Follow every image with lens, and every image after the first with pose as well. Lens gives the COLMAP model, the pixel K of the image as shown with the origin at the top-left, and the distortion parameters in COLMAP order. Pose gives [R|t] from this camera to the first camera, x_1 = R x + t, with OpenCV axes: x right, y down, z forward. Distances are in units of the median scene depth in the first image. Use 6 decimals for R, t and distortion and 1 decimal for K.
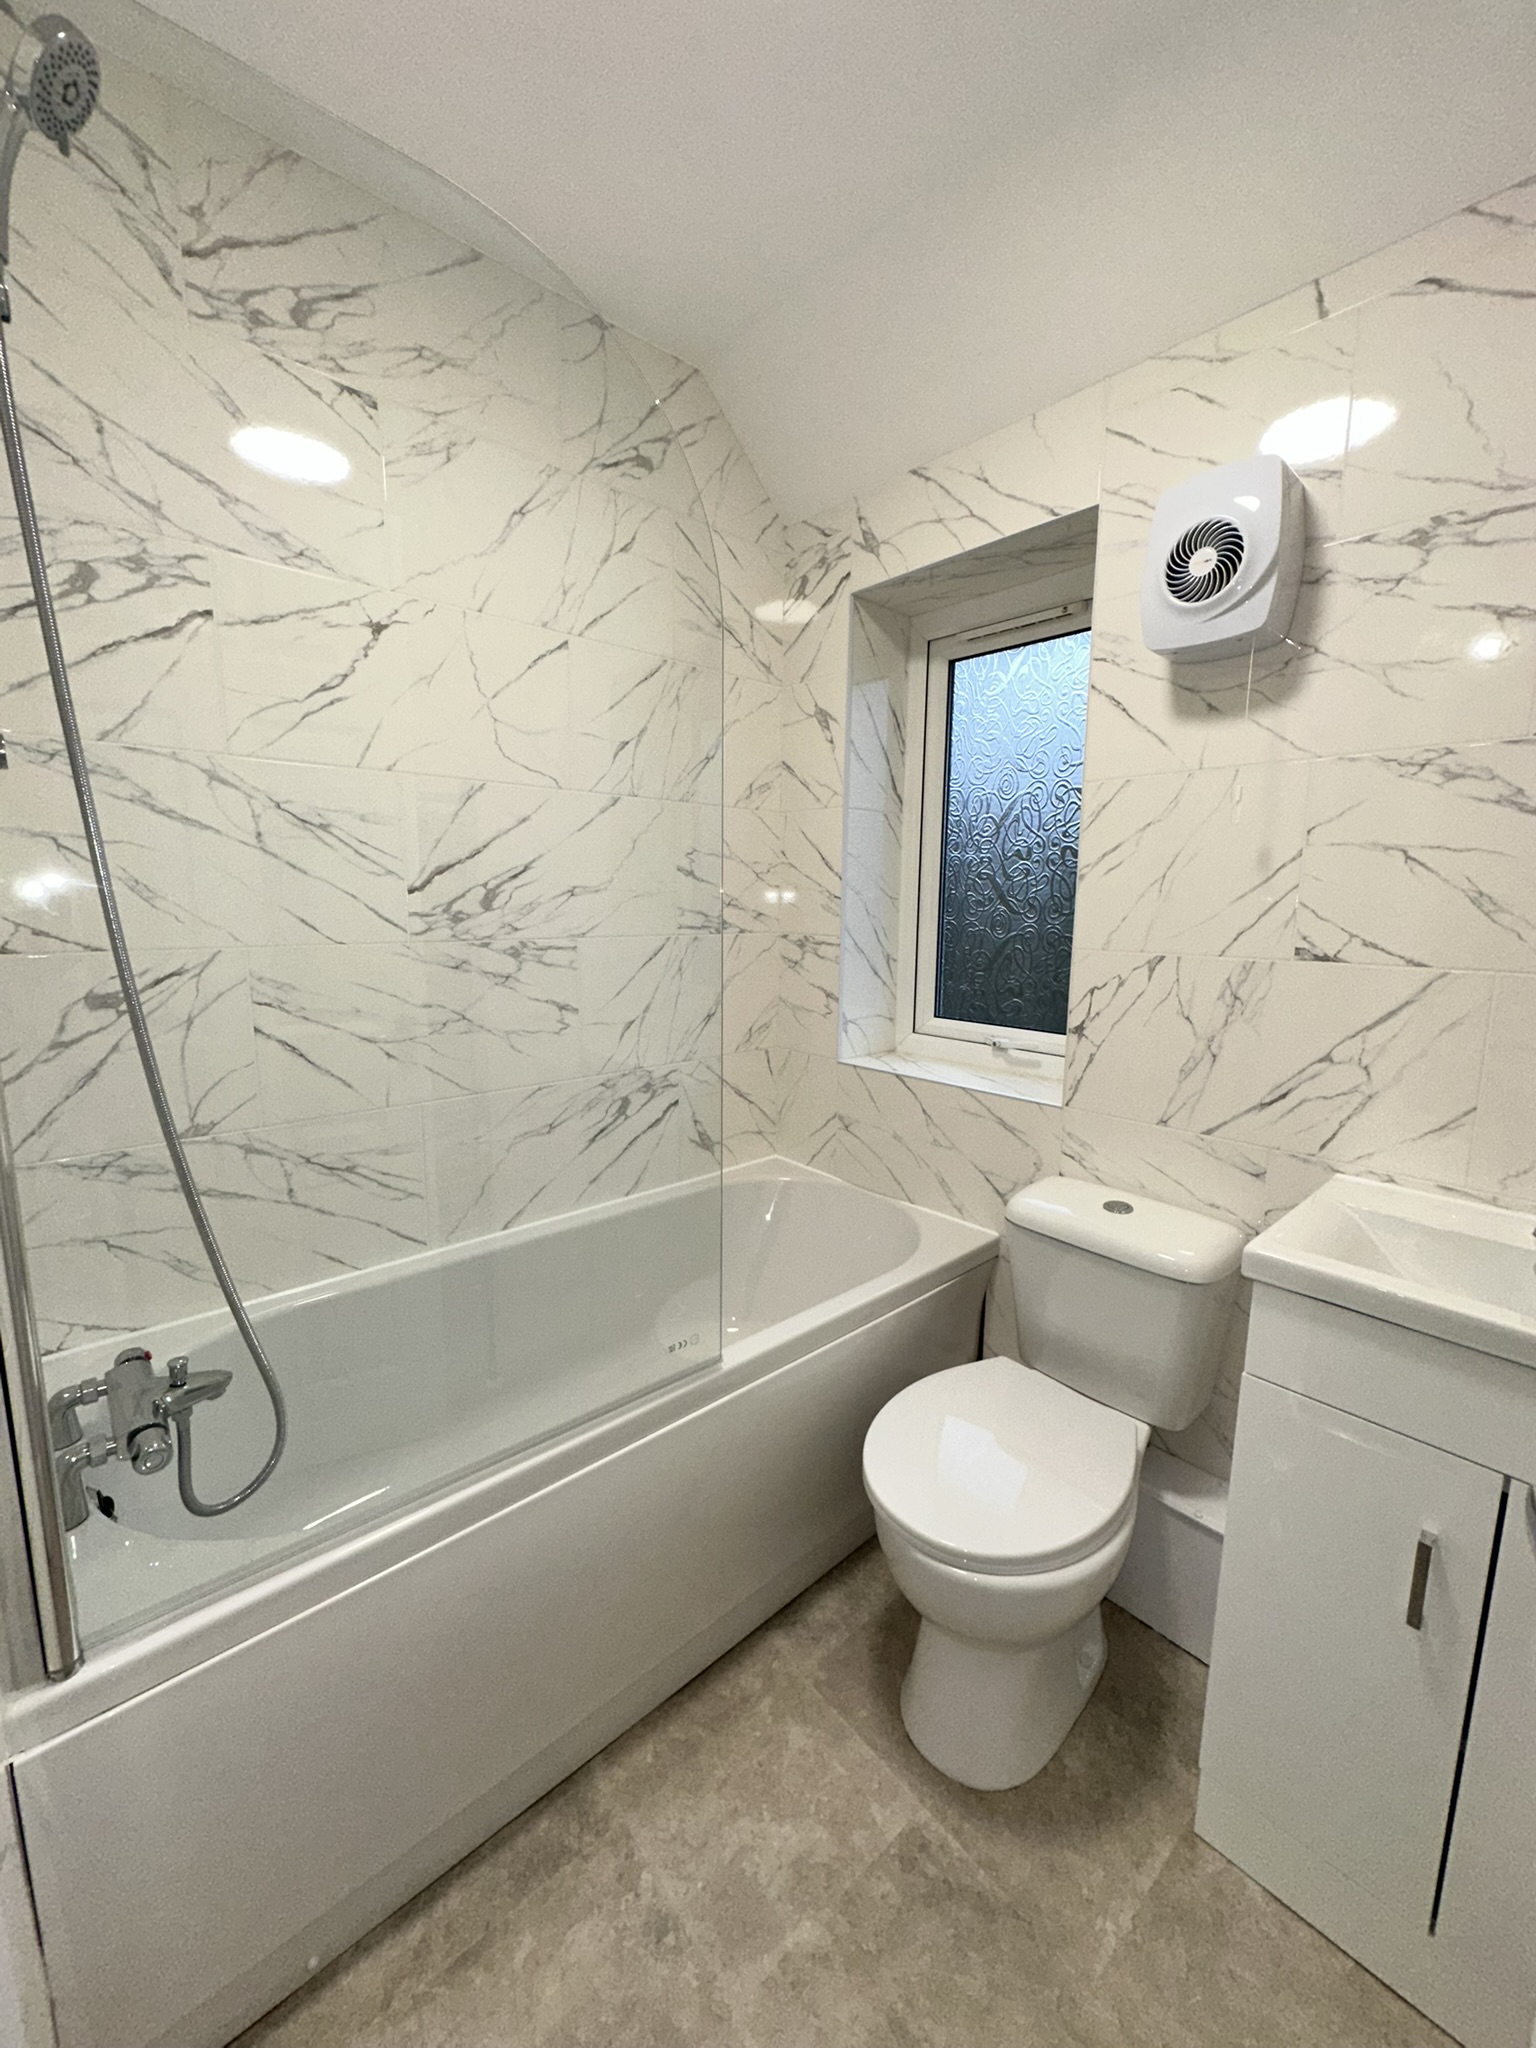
lens RADIAL K [[813.8, 0, 771.6], [0, 813.8, 1031.4], [0, 0, 1]] dist [-0.001612, 0.000209]
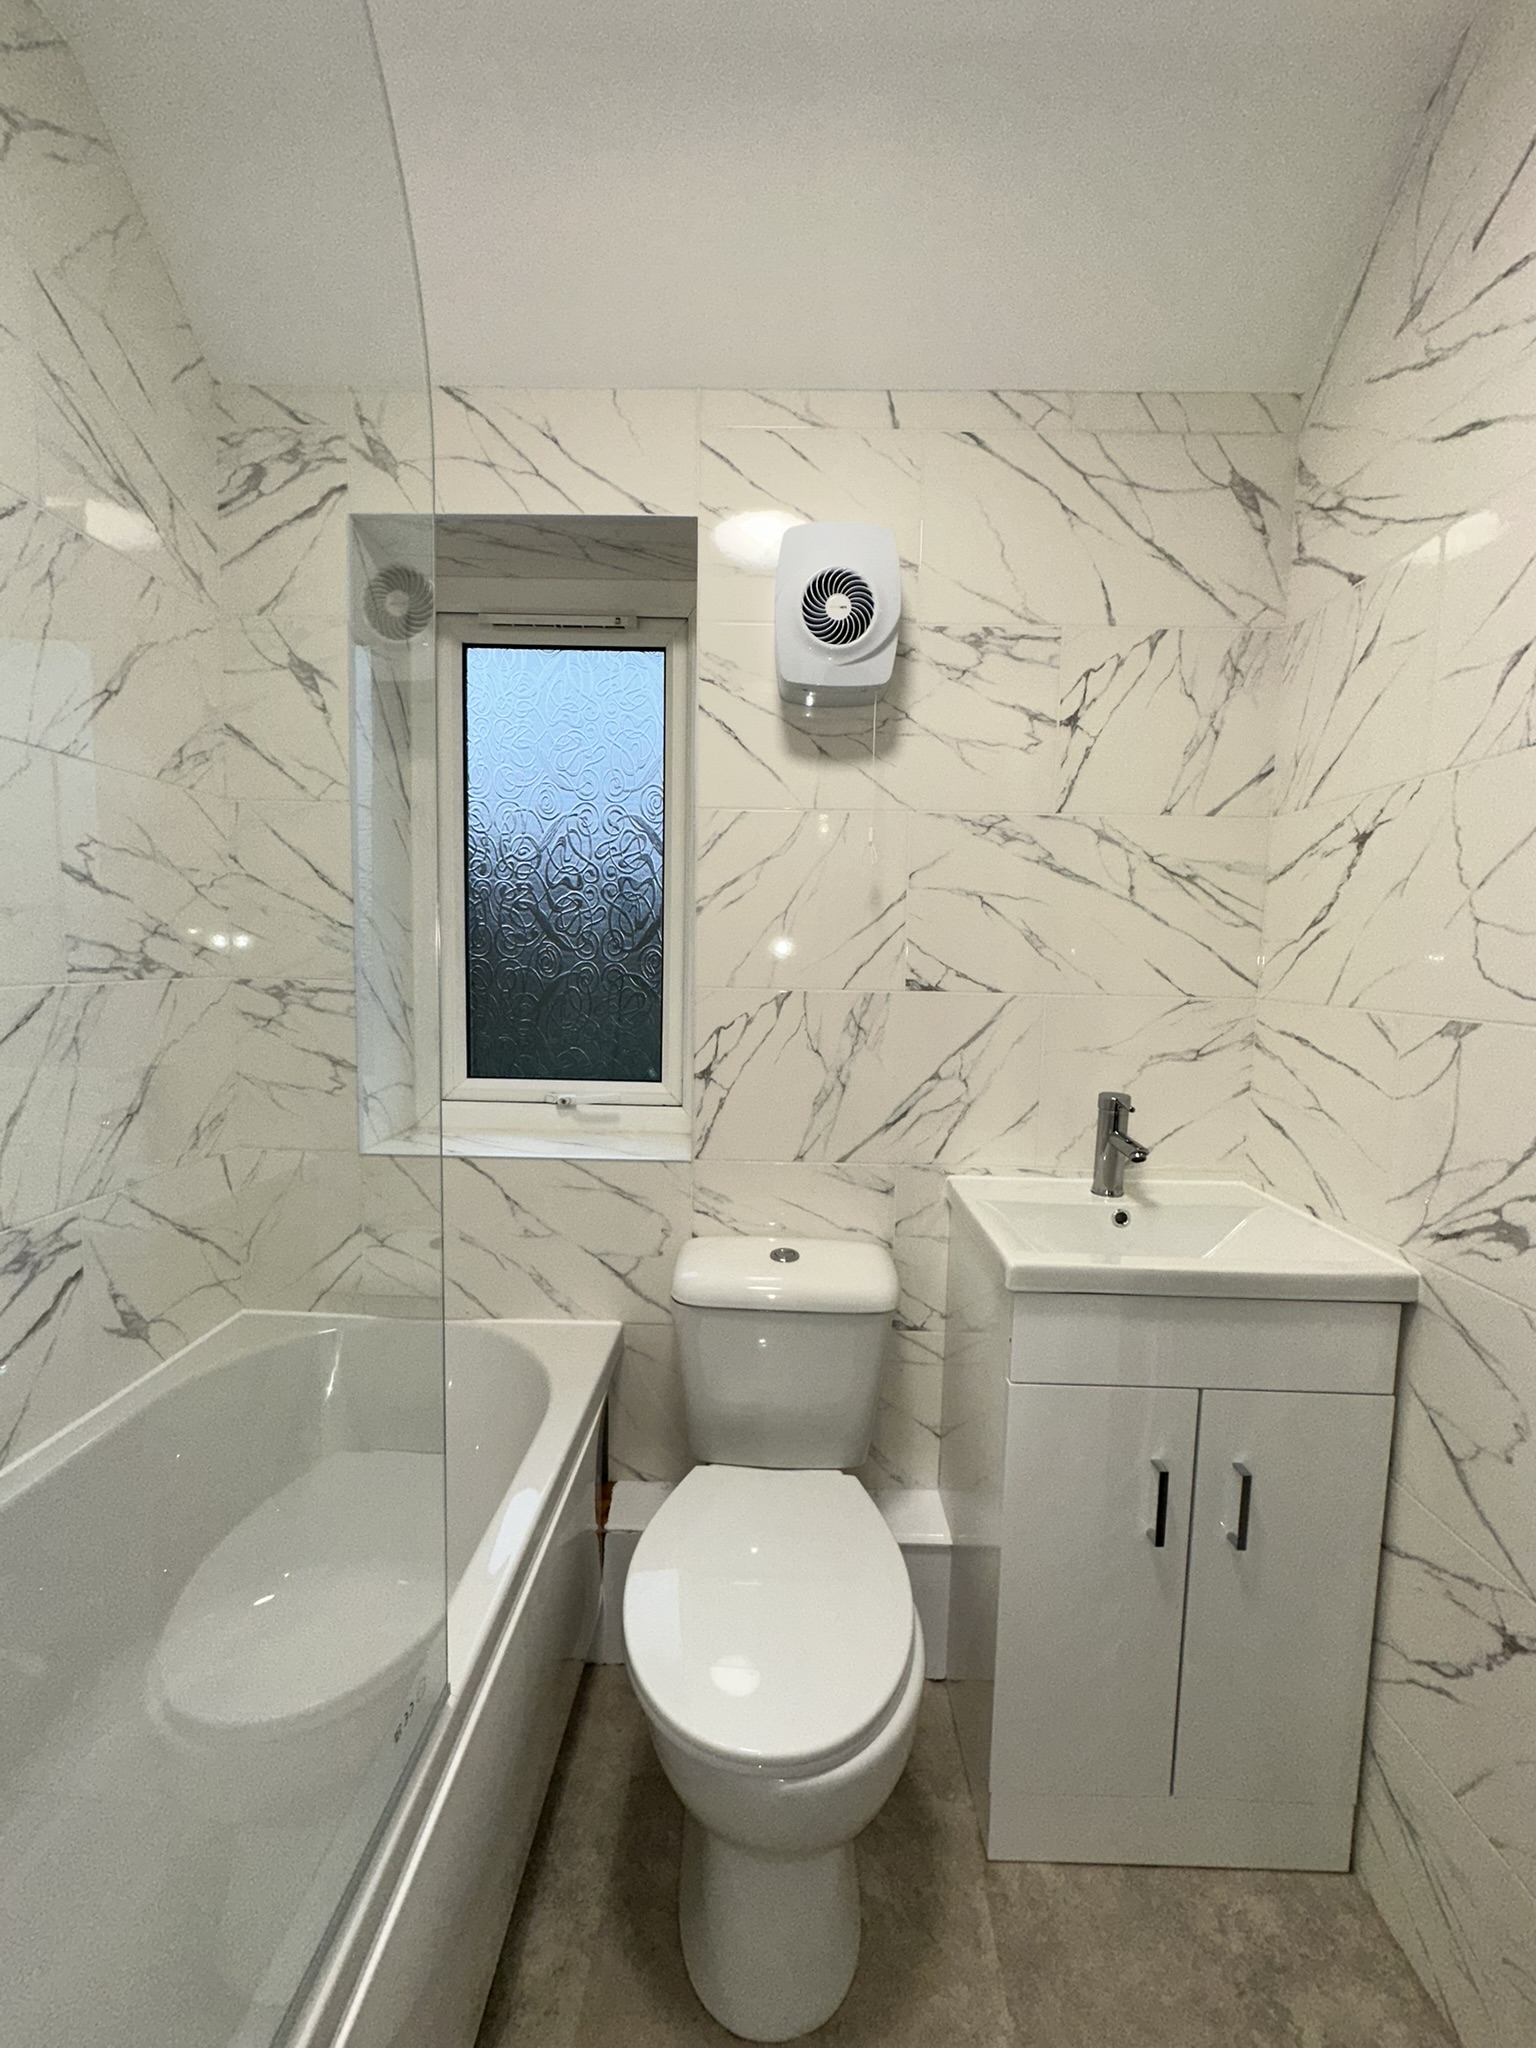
lens RADIAL K [[813.8, 0, 764.1], [0, 813.8, 1028.7], [0, 0, 1]] dist [-0.001612, 0.000209]
pose [[0.689113, -0.063281, 0.721885, -0.225685], [0.103356, 0.994578, -0.011479, -0.033624], [-0.717245, 0.082521, 0.691918, 0.293191]]
